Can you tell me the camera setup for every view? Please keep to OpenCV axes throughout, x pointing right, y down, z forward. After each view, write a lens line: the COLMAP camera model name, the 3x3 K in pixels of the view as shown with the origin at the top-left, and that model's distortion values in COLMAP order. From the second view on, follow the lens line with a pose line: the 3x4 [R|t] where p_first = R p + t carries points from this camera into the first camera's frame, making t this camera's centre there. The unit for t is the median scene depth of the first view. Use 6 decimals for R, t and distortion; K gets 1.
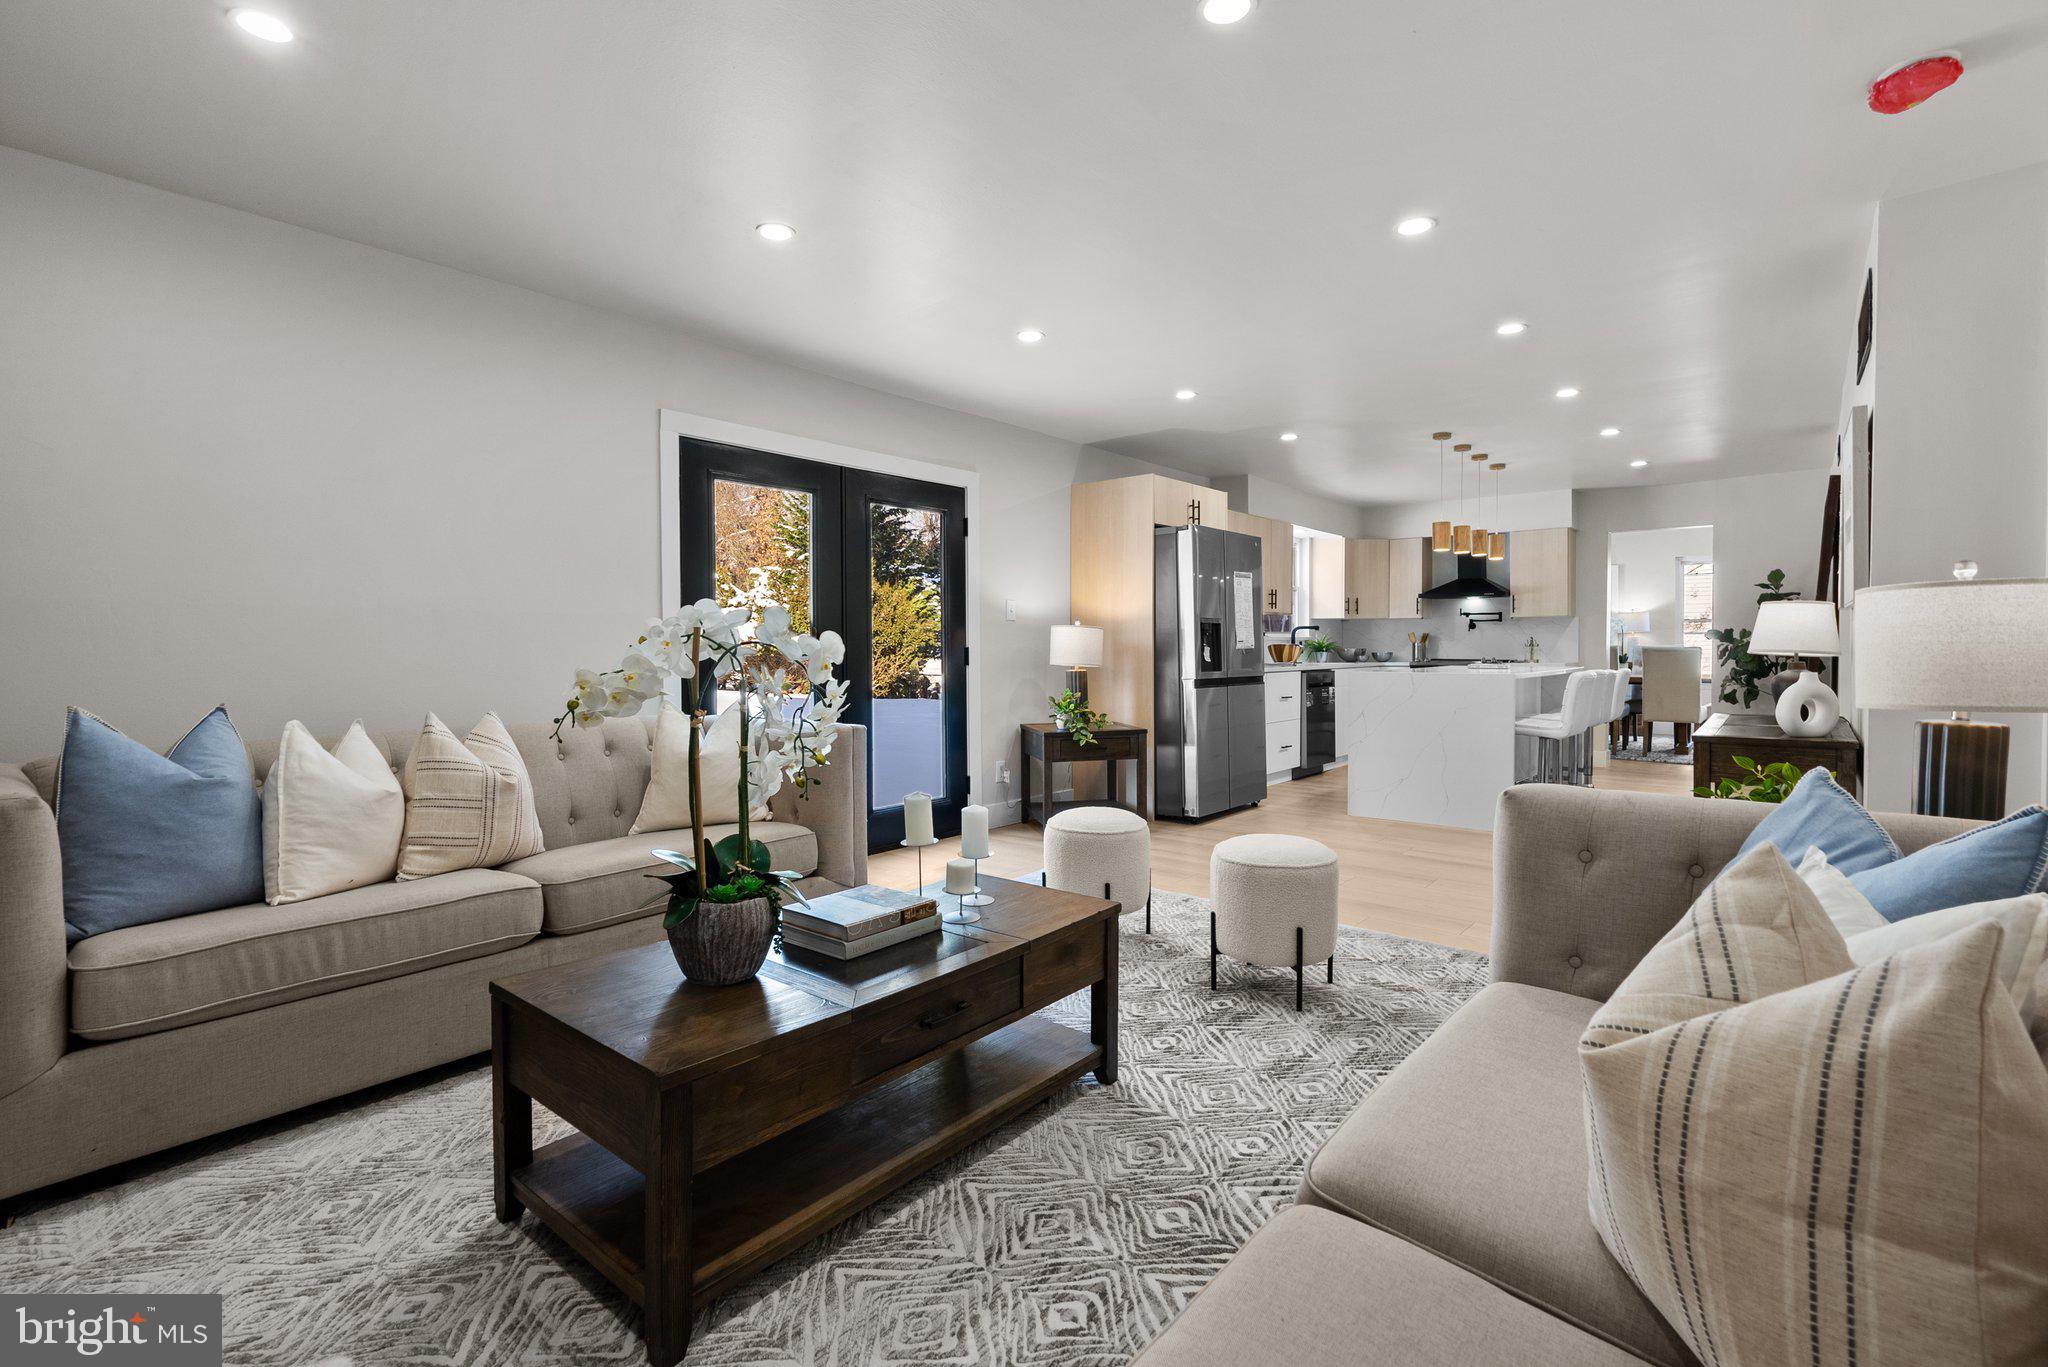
lens RADIAL K [[939.7, 0, 1039.2], [0, 939.7, 653.4], [0, 0, 1]] dist [-0.000871, -0.000087]
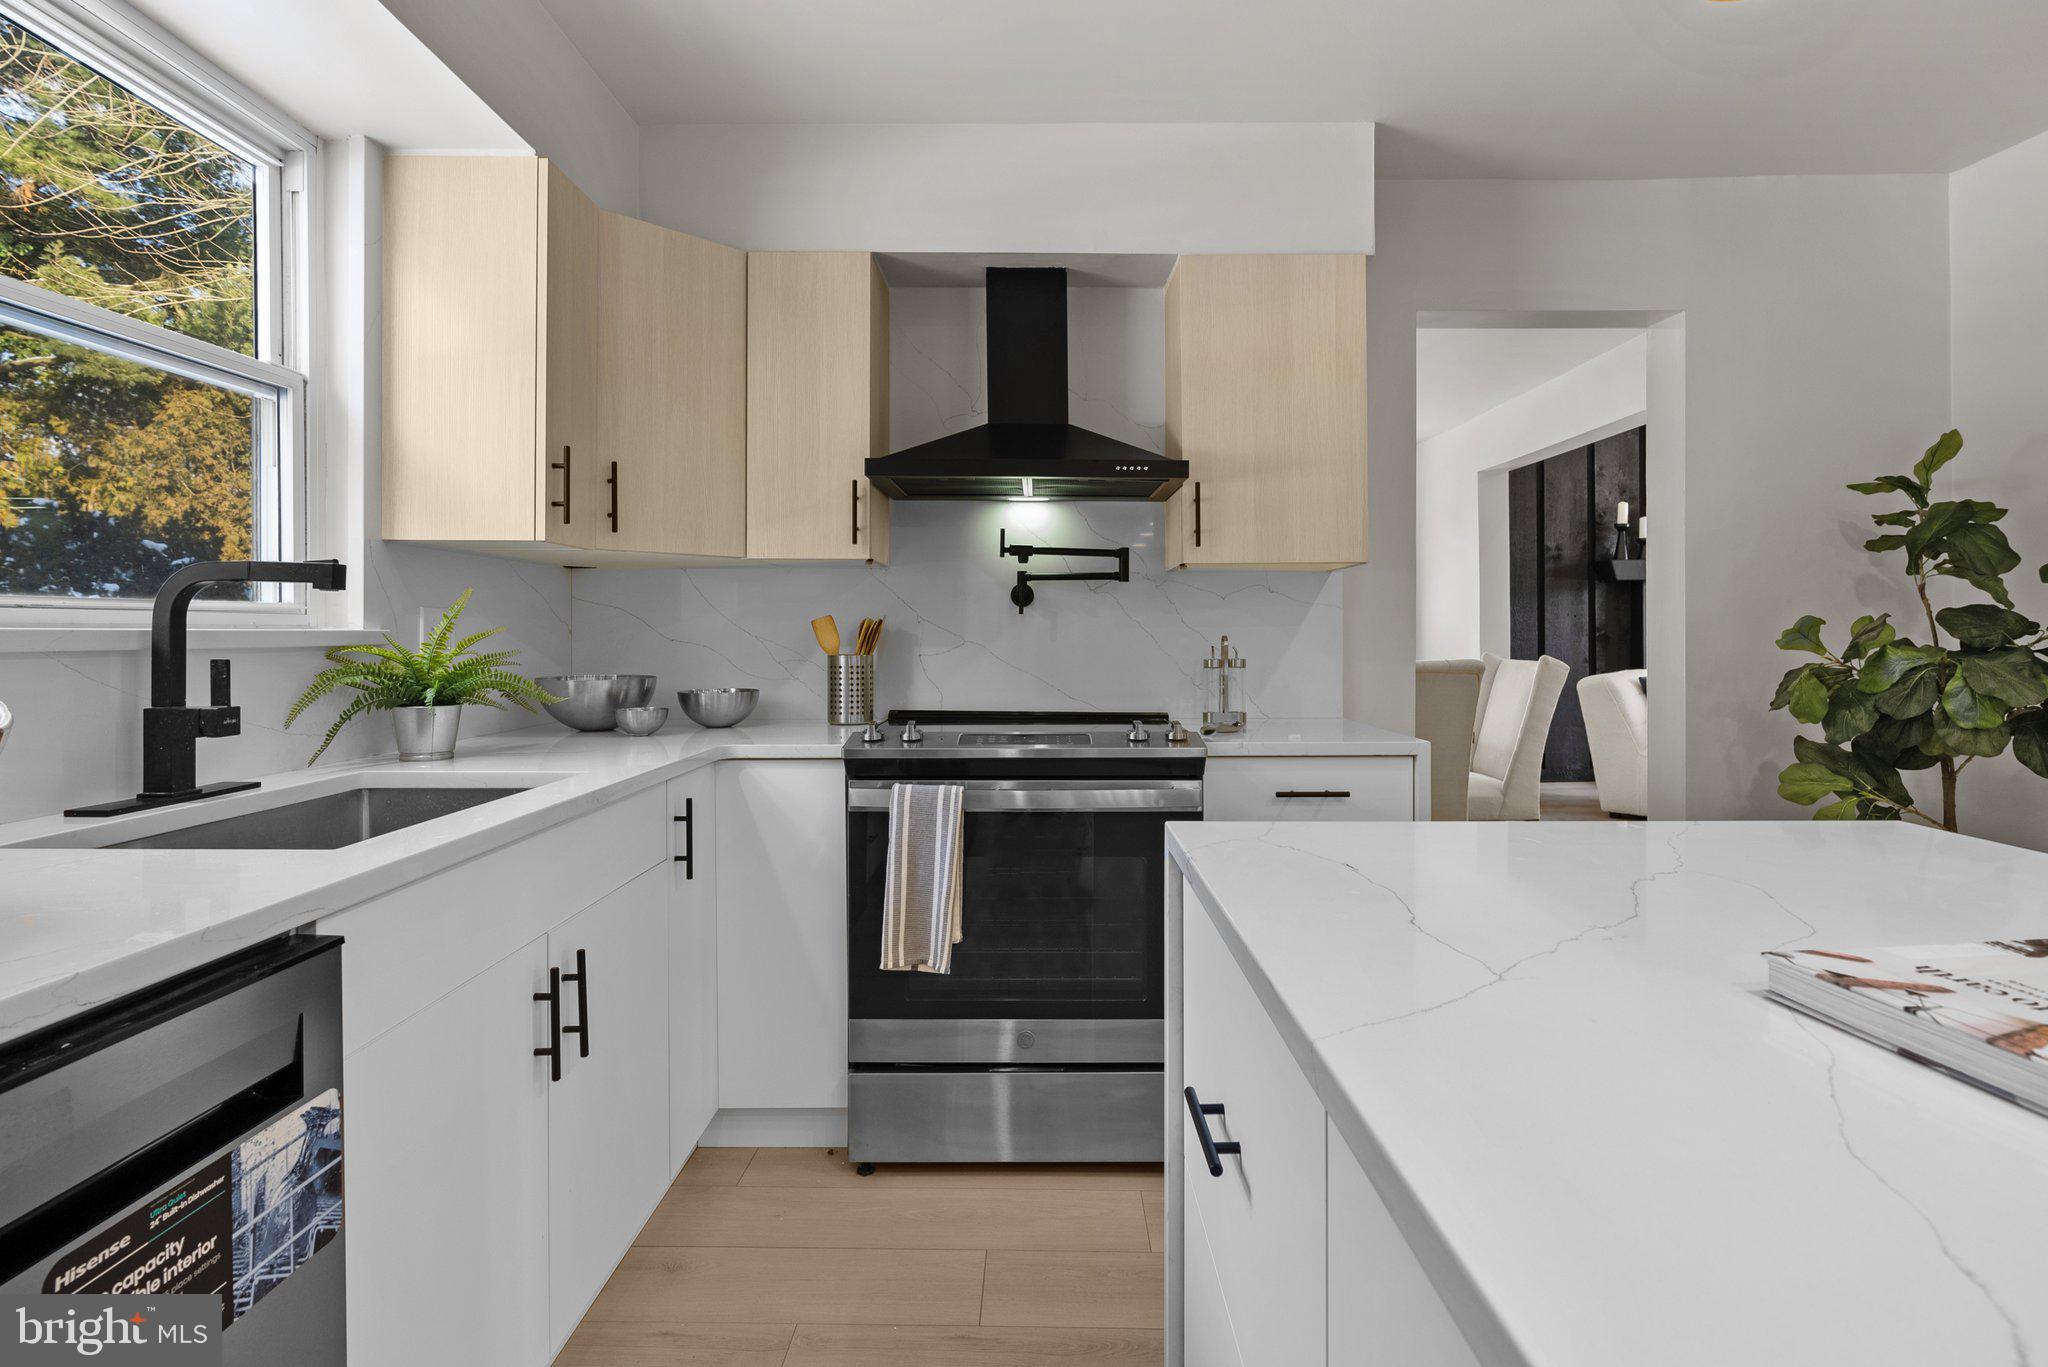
lens RADIAL K [[1002.6, 0, 1034.8], [0, 1002.6, 637.0], [0, 0, 1]] dist [-0.004117, 0.000650]
pose [[0.780304, 0.001587, 0.625399, 0.279071], [0.003061, 0.999975, -0.006357, -0.015069], [-0.625393, 0.006874, 0.780279, 0.782034]]
